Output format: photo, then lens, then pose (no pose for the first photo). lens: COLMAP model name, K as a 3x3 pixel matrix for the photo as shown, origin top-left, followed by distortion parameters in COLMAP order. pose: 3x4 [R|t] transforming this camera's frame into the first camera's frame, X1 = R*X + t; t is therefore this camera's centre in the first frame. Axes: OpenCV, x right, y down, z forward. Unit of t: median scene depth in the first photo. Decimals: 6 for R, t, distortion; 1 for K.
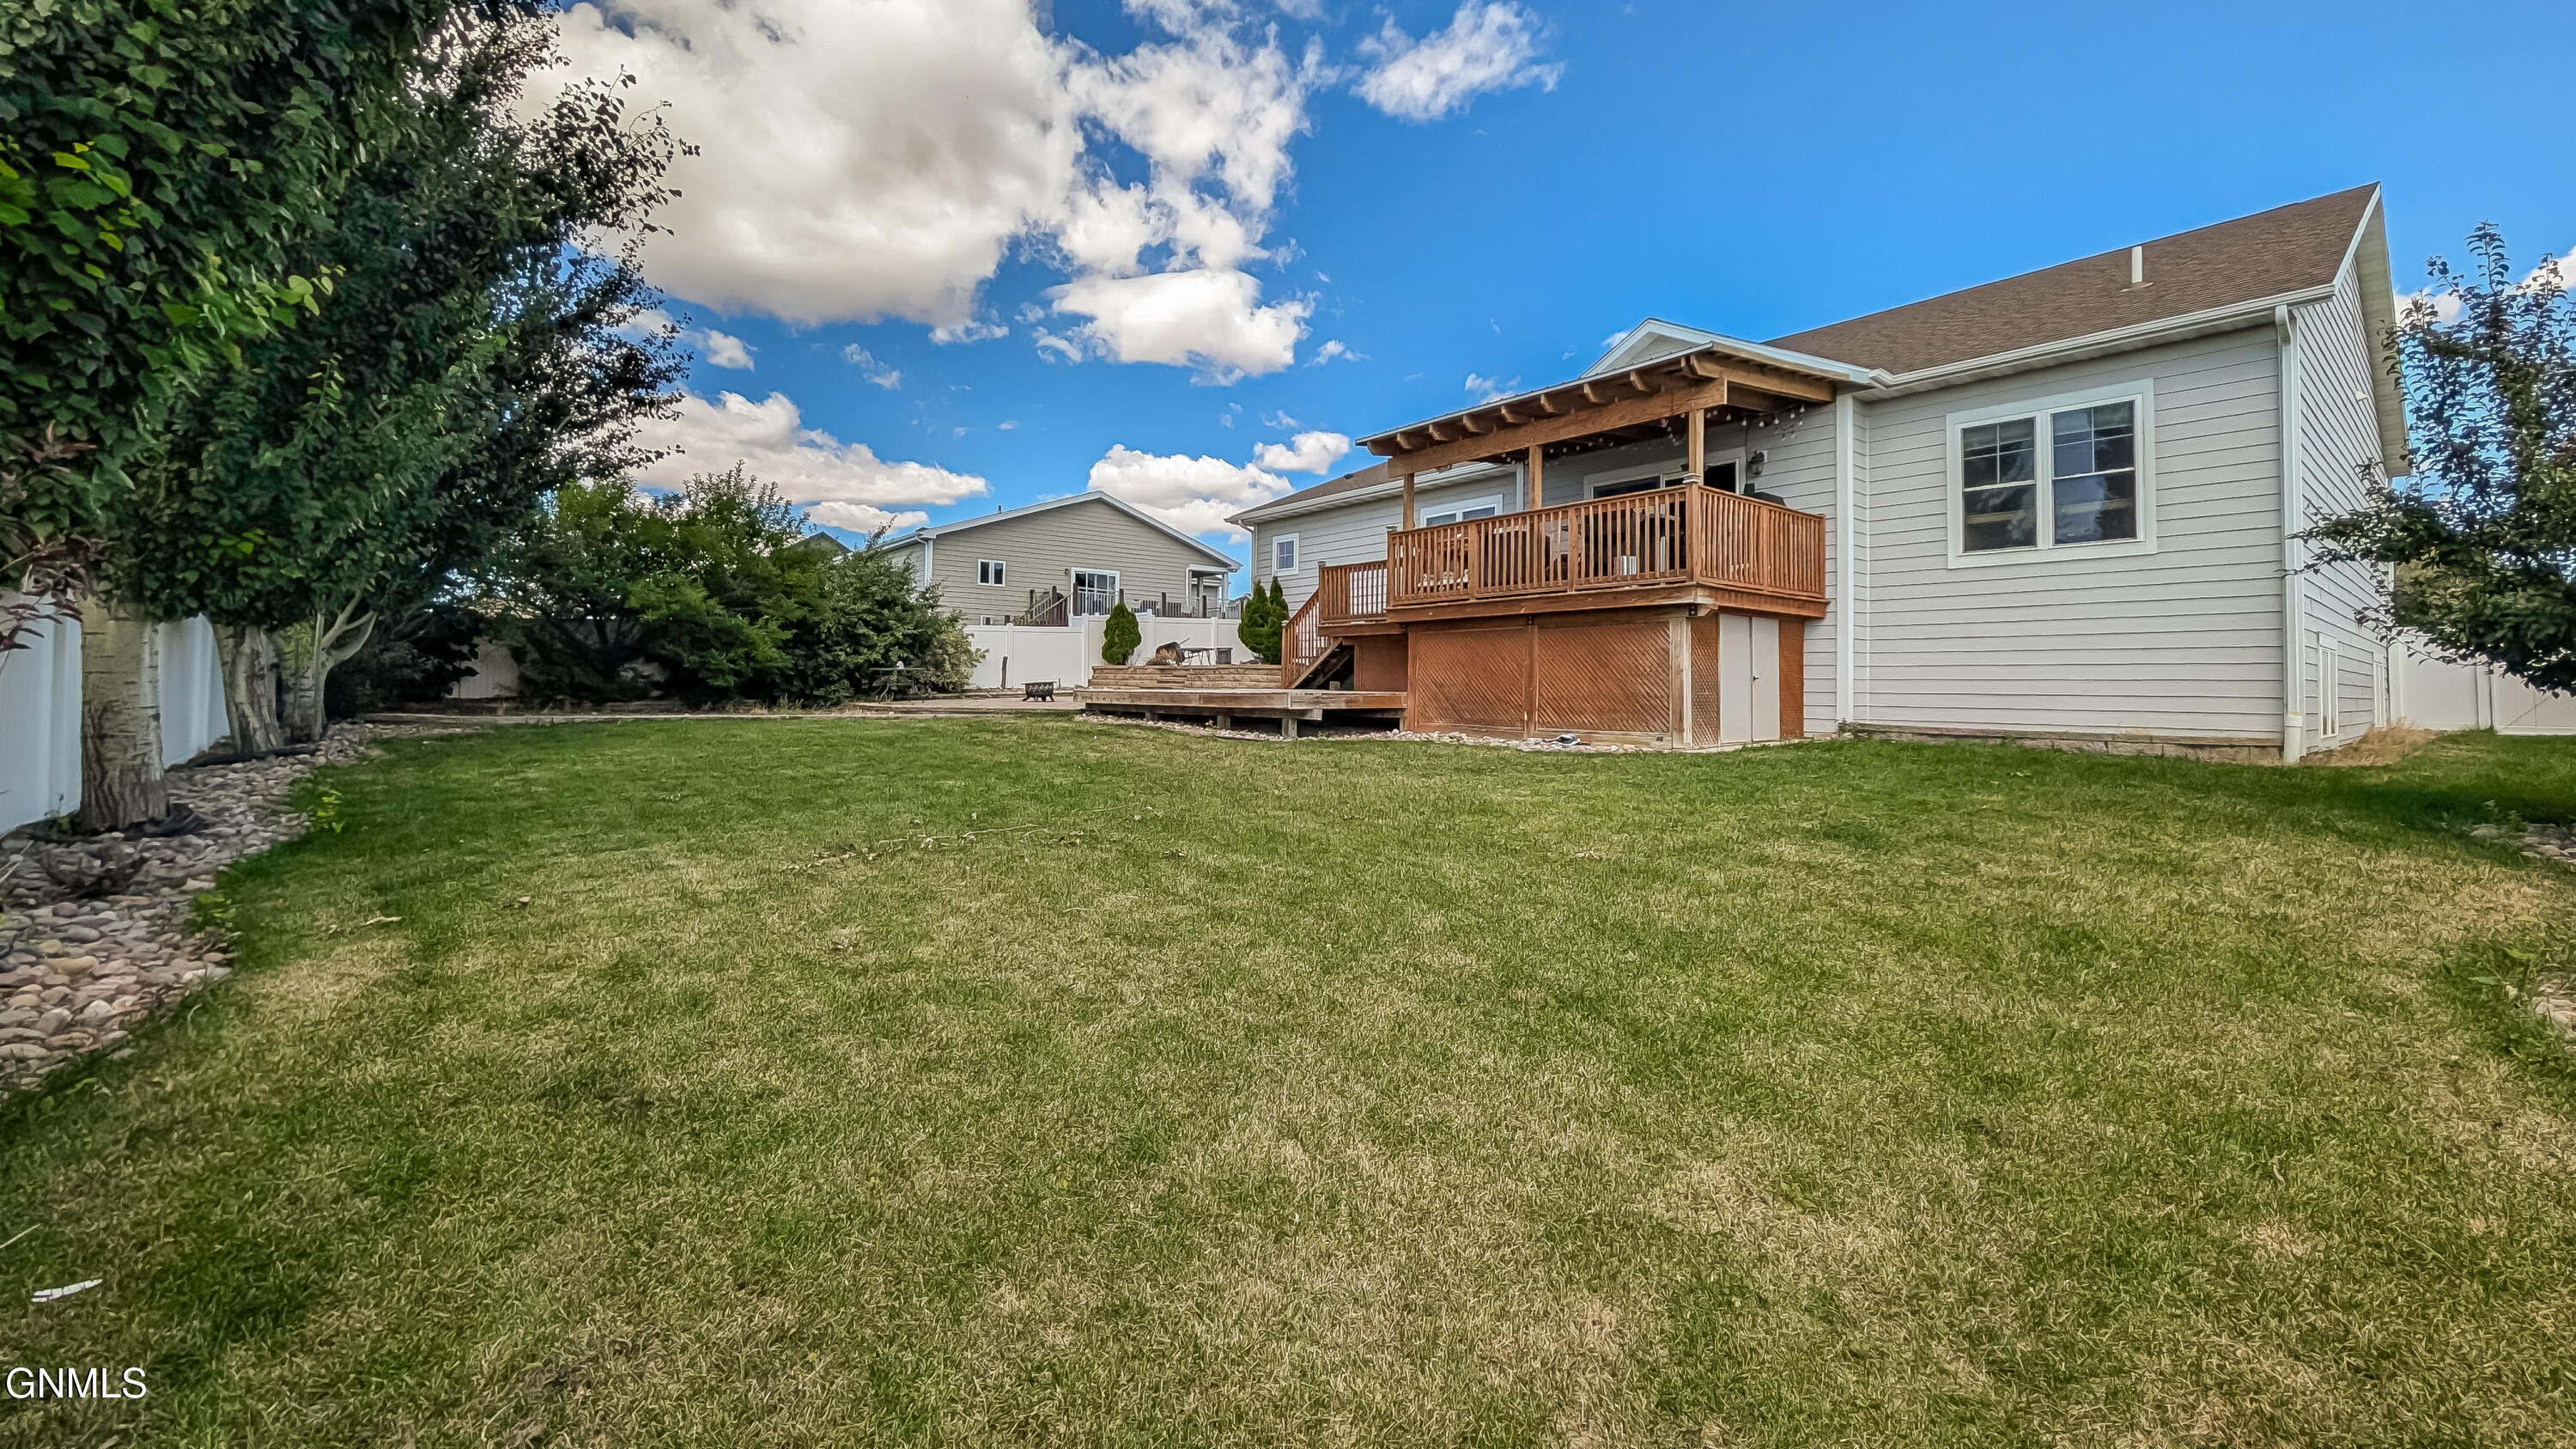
lens RADIAL K [[980.5, 0, 1288.1], [0, 980.5, 671.4], [0, 0, 1]] dist [-0.000098, -0.000032]
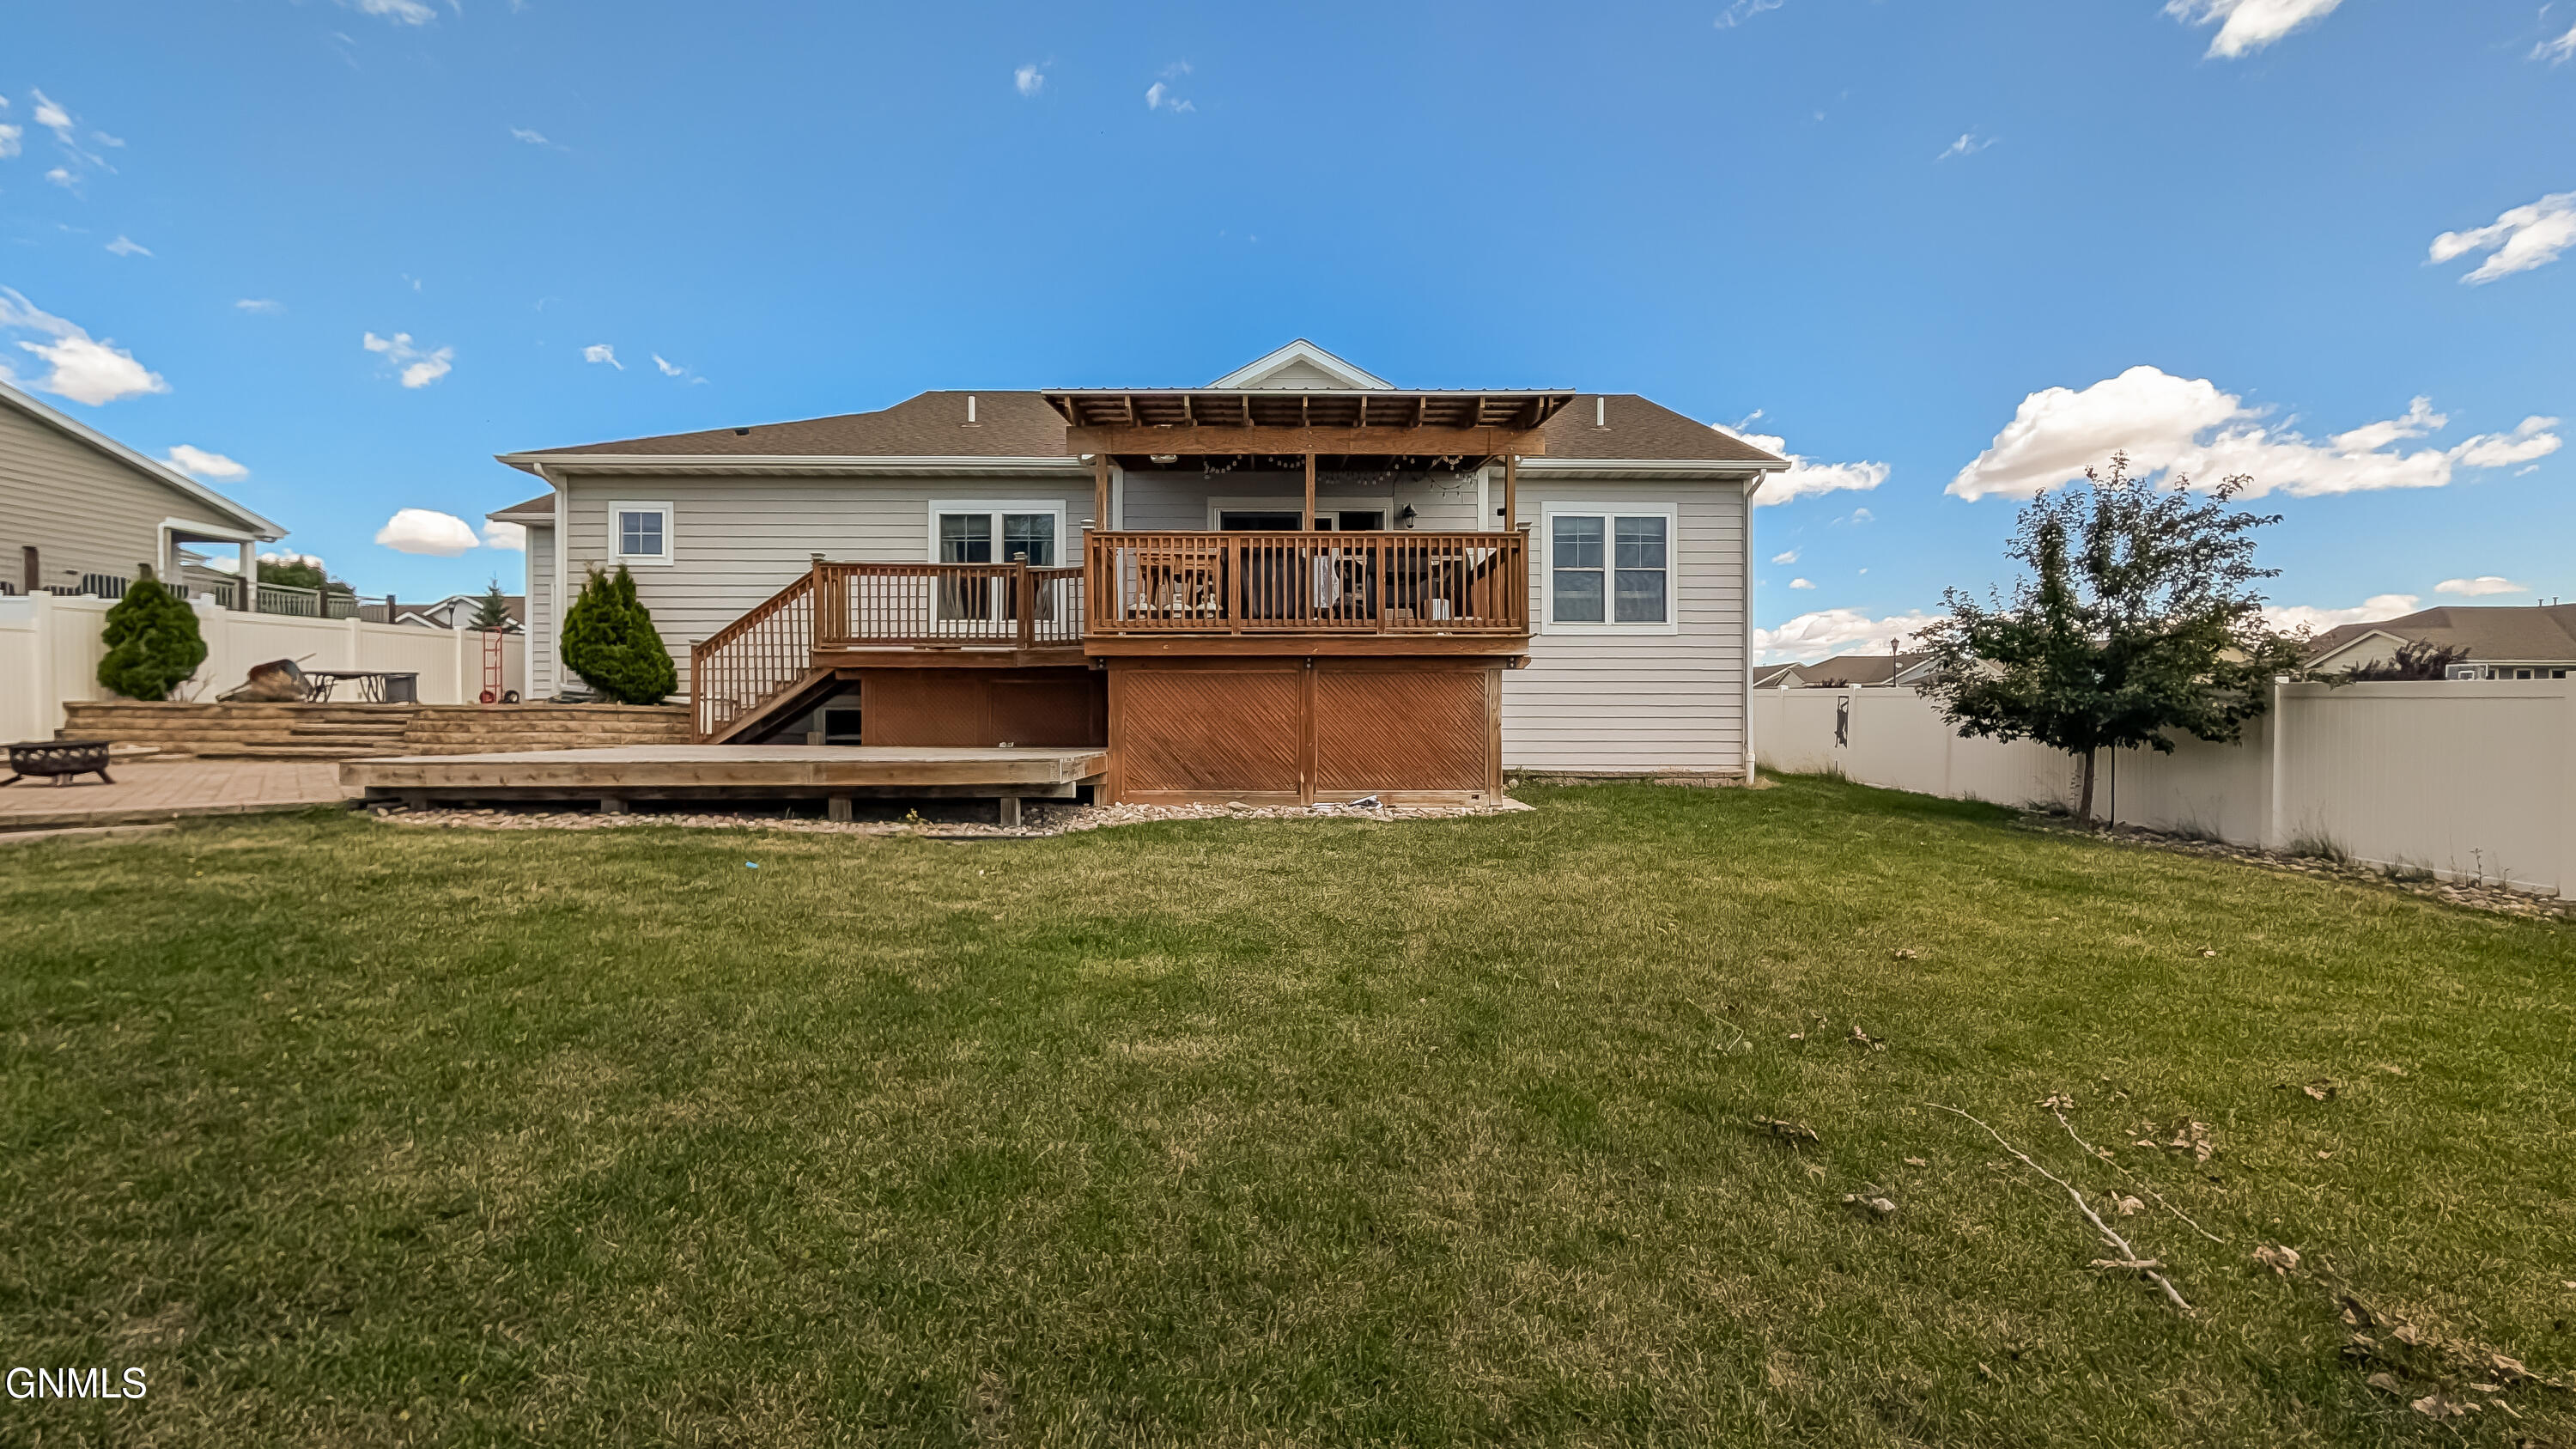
lens RADIAL K [[976.0, 0, 1288.0], [0, 976.0, 724.5], [0, 0, 1]] dist [-0.001306, -0.000132]
pose [[0.628205, -0.006875, 0.778018, -0.324329], [-0.006610, 0.999878, 0.014173, -0.008877], [-0.778020, -0.014046, 0.628083, 0.385303]]
